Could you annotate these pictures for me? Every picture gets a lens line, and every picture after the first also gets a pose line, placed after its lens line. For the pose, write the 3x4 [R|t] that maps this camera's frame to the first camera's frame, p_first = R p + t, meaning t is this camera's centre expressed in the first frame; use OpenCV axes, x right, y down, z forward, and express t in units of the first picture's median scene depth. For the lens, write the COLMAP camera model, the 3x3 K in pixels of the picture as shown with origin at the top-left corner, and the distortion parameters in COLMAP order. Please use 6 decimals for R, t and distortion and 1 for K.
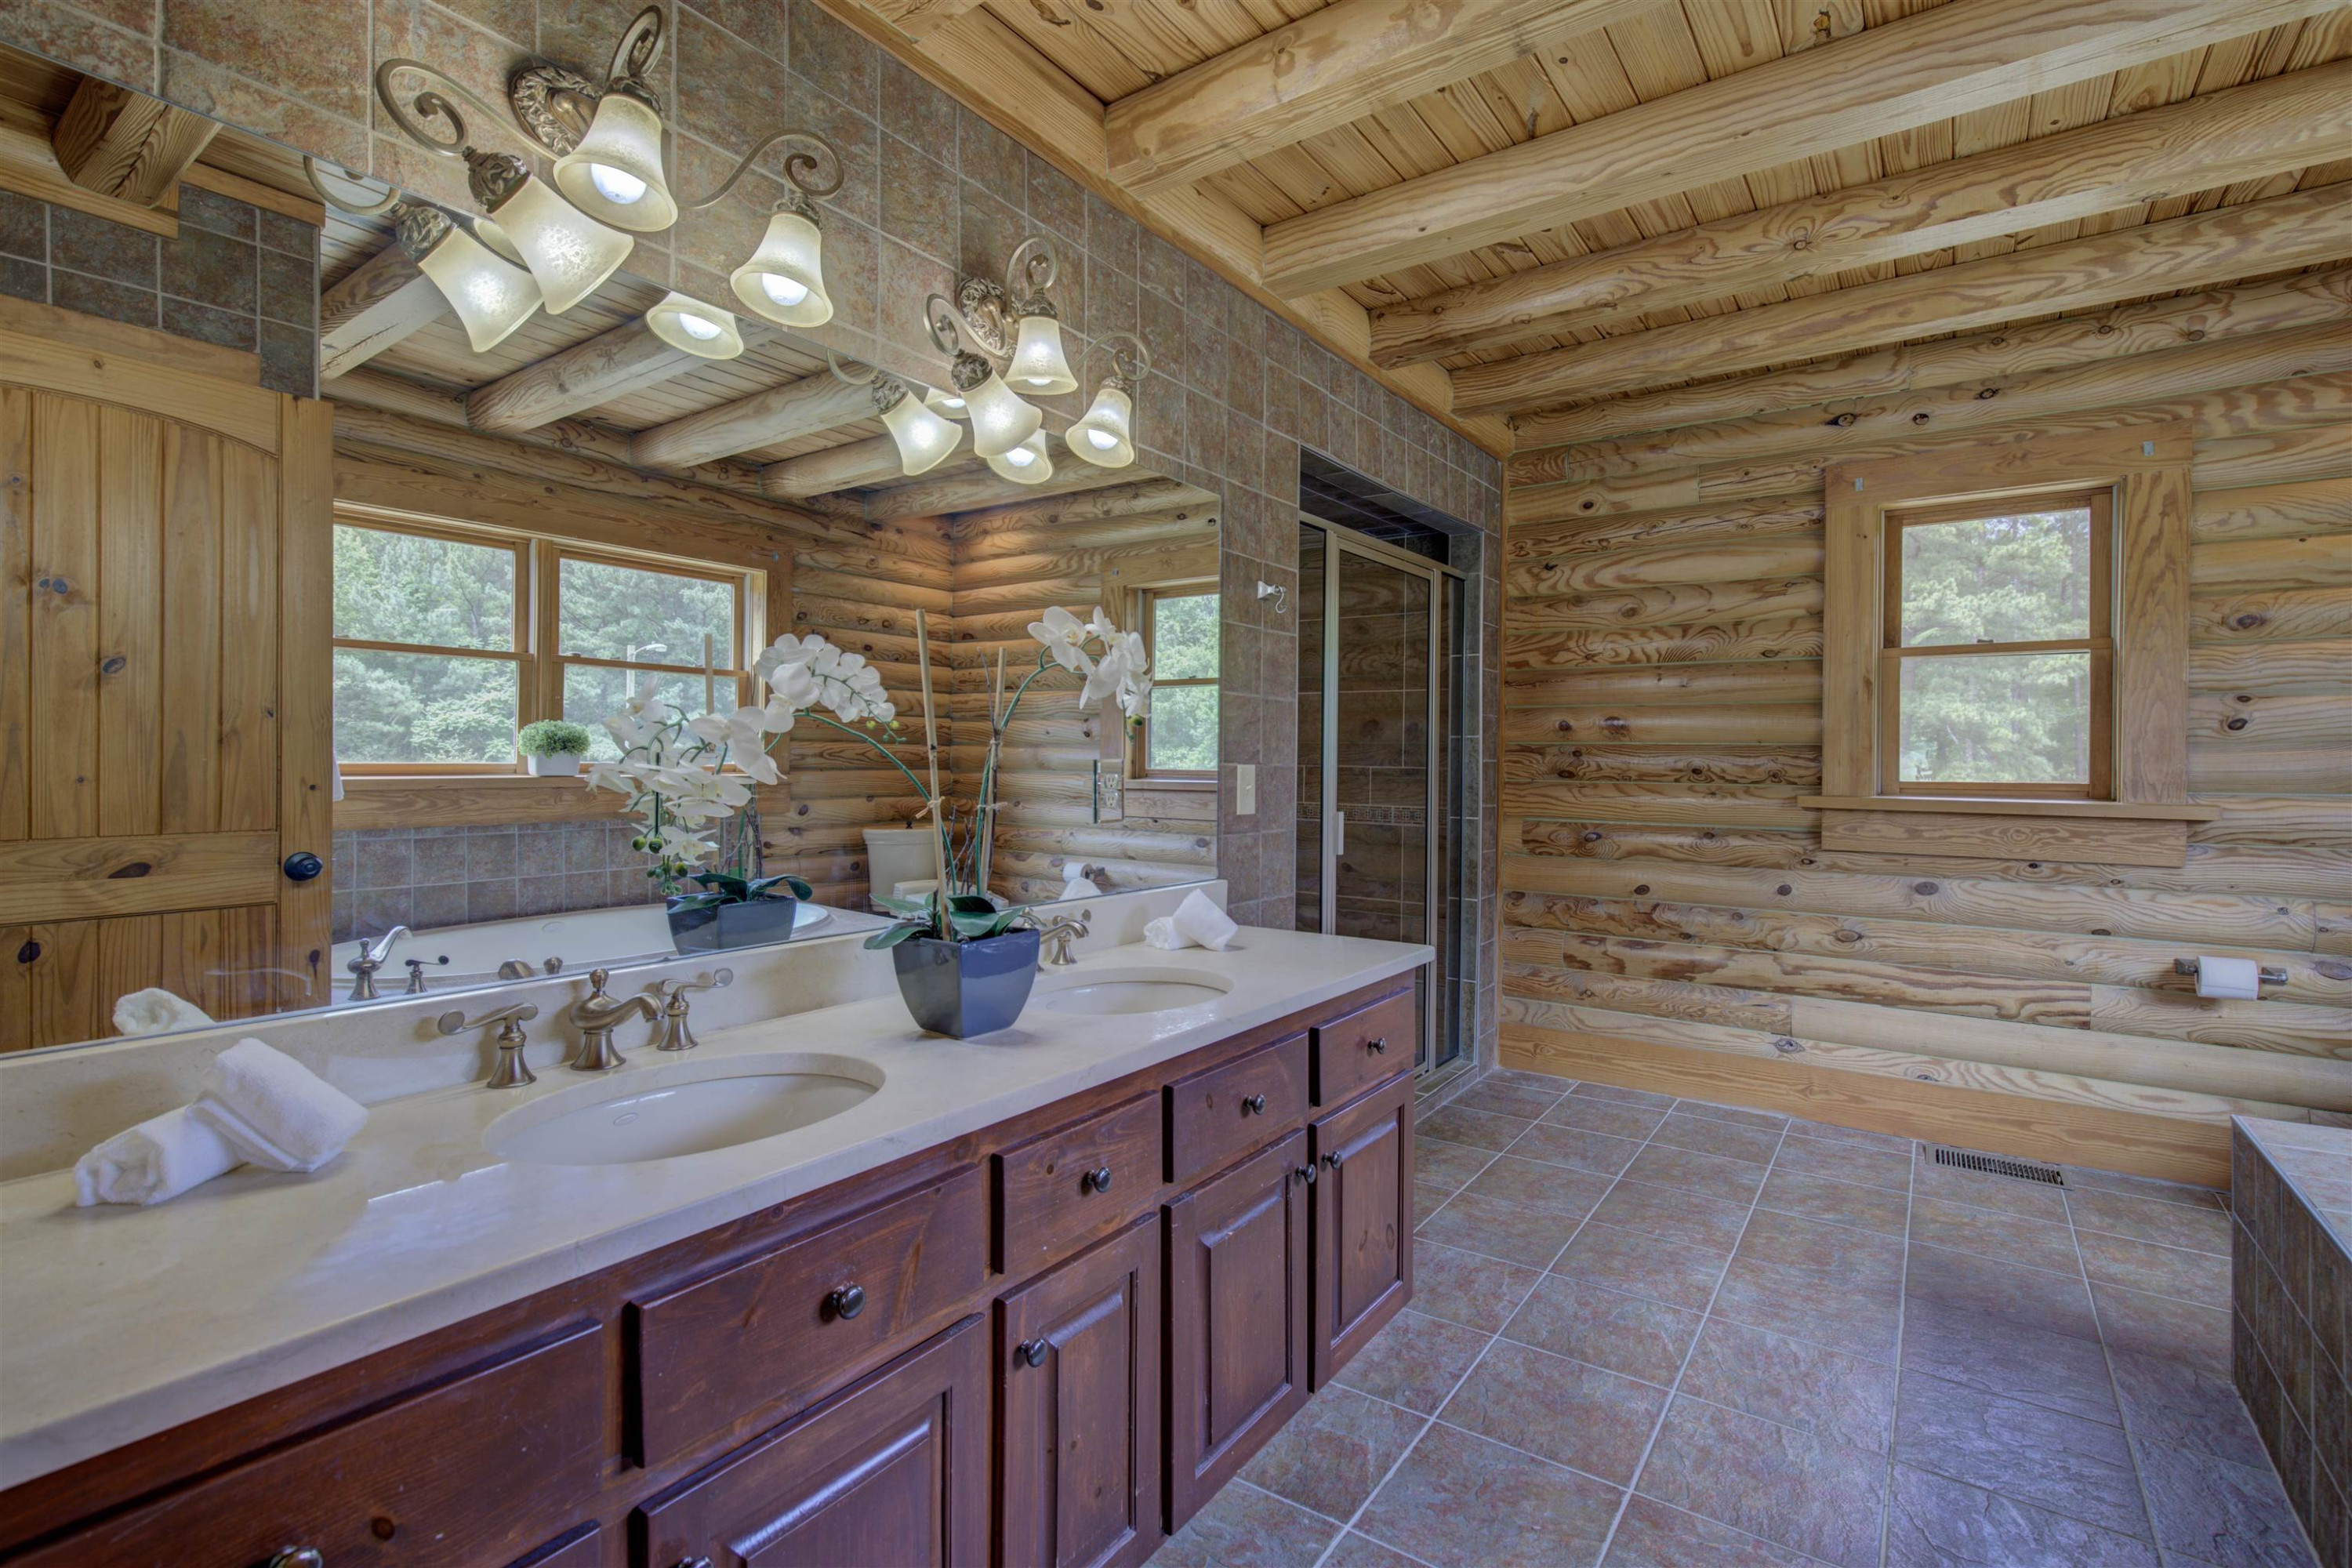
lens RADIAL K [[1084.7, 0, 1176.5], [0, 1084.7, 771.8], [0, 0, 1]] dist [0.000658, -0.000851]
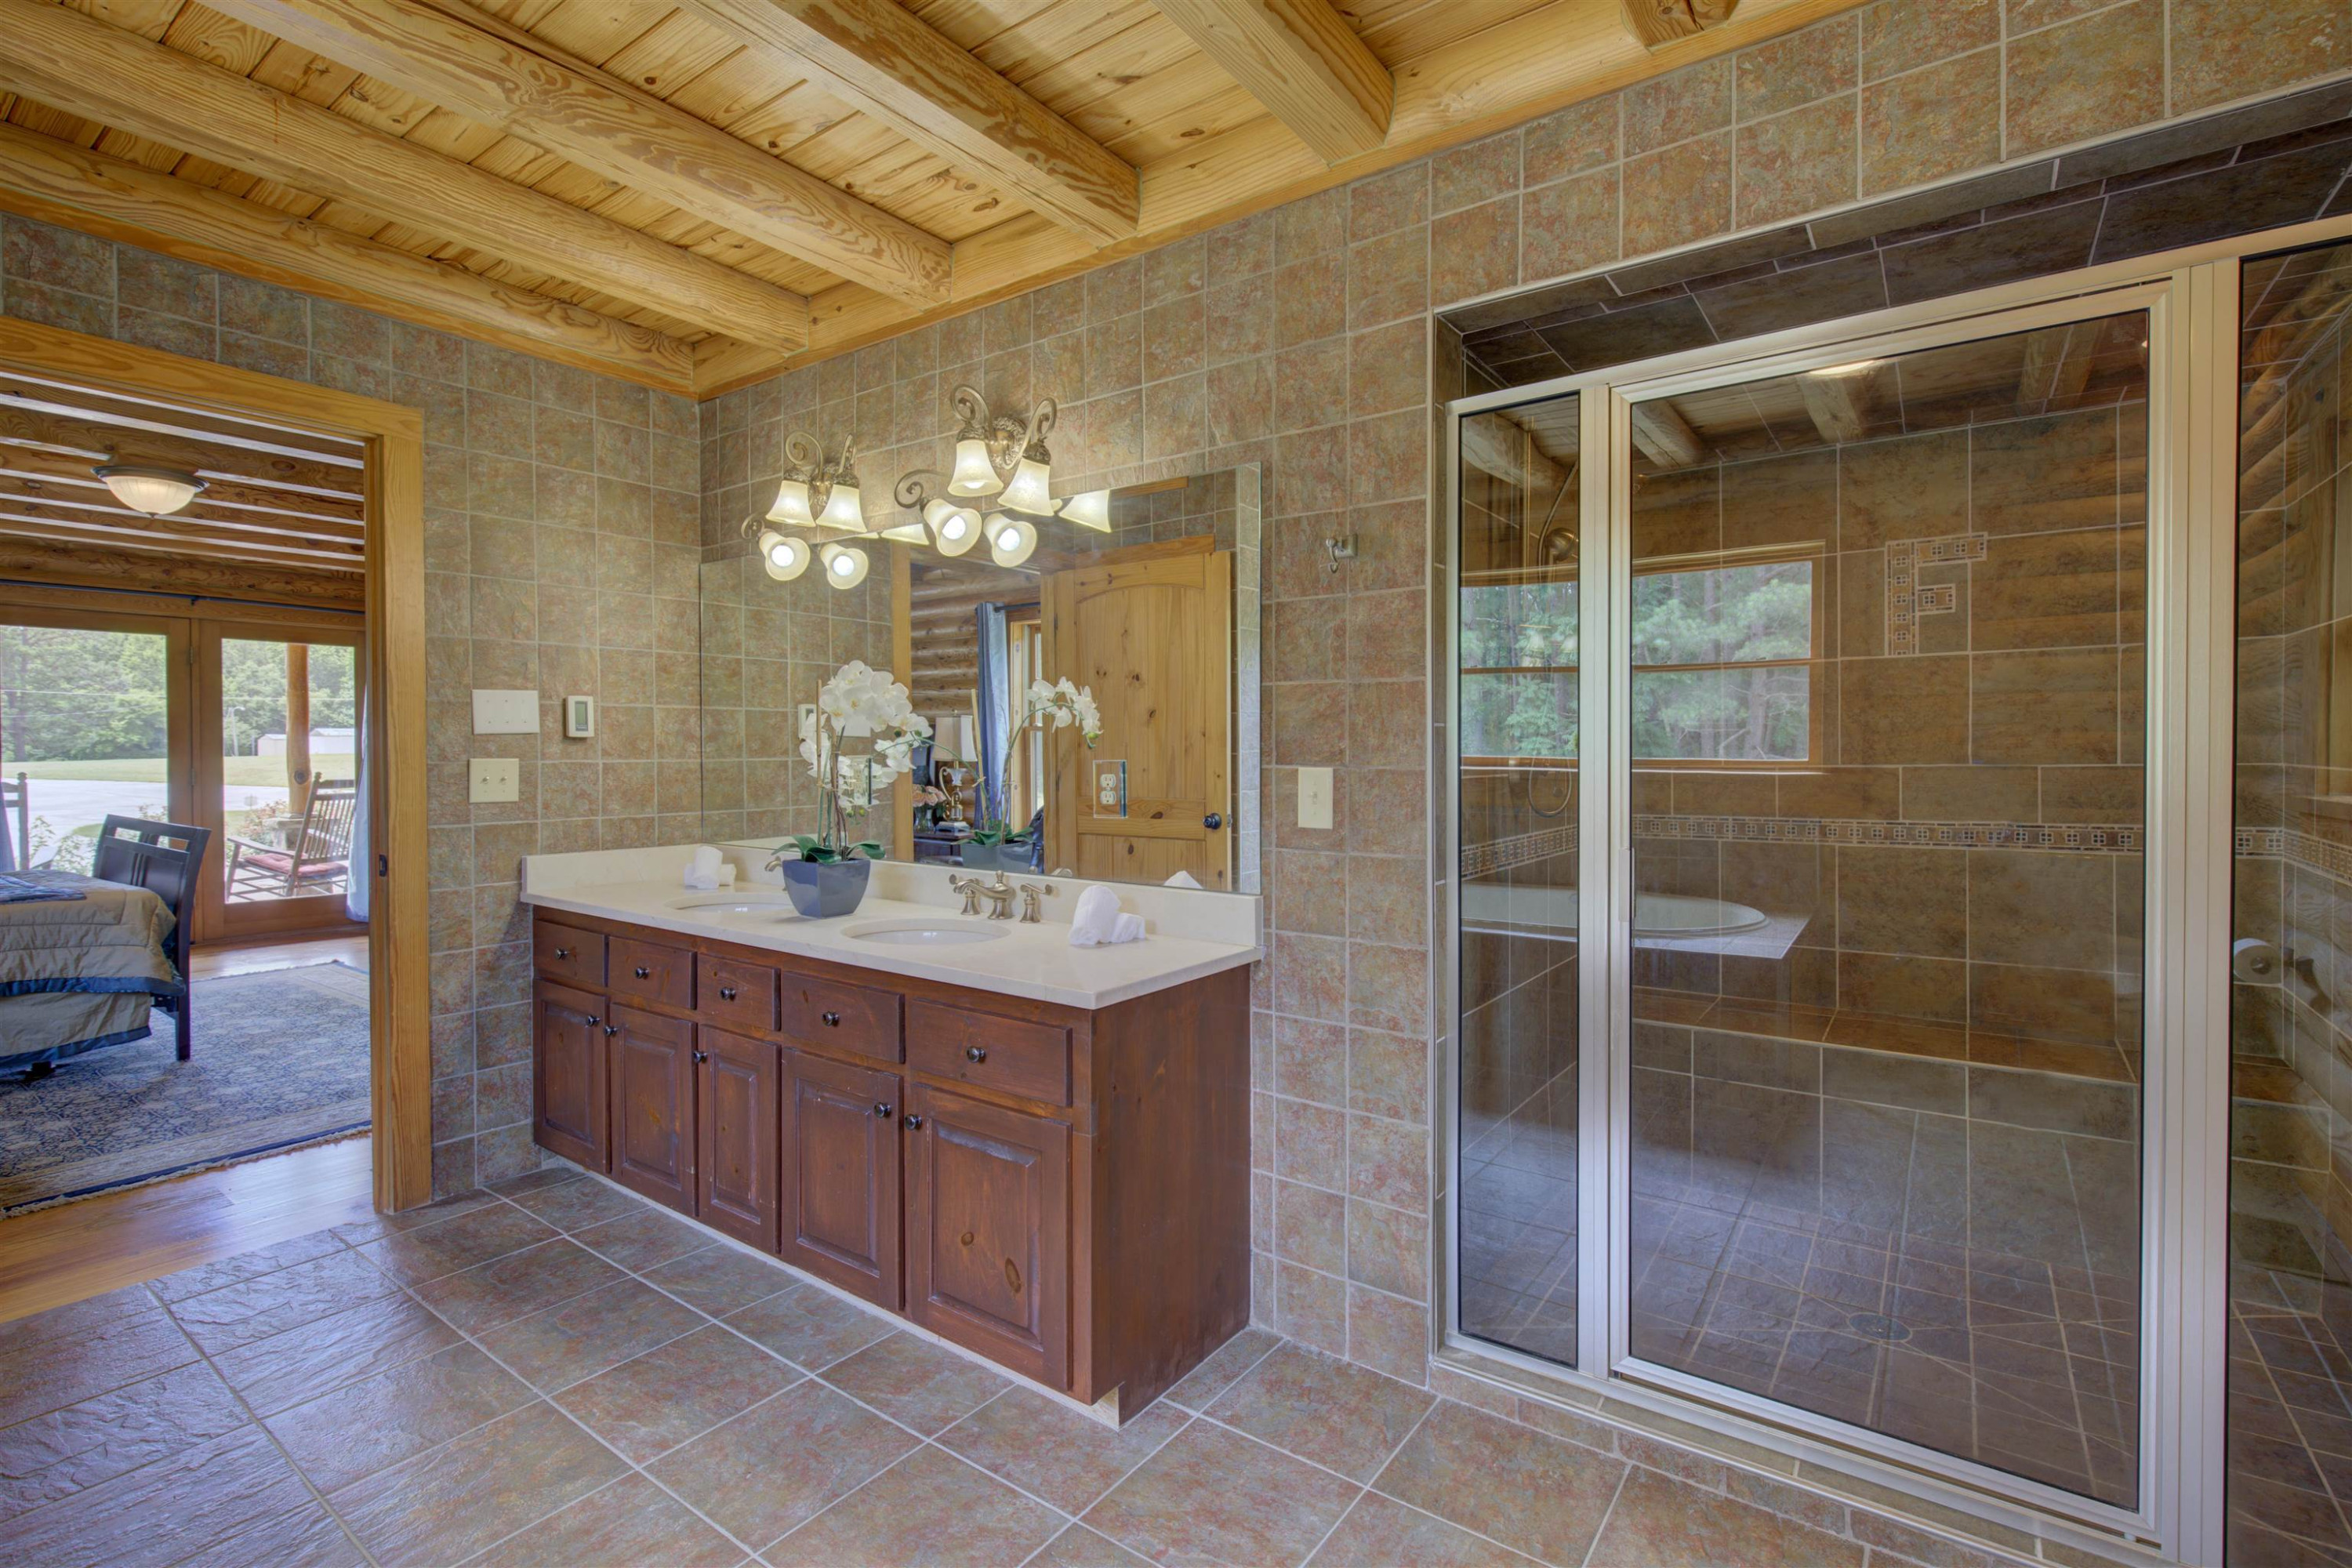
lens RADIAL K [[1084.7, 0, 1177.5], [0, 1084.7, 767.1], [0, 0, 1]] dist [0.000658, -0.000851]
pose [[-0.011858, 0.009140, -0.999888, 0.925663], [-0.006481, 0.999937, 0.009217, -0.014285], [0.999909, 0.006589, -0.011798, 0.947942]]
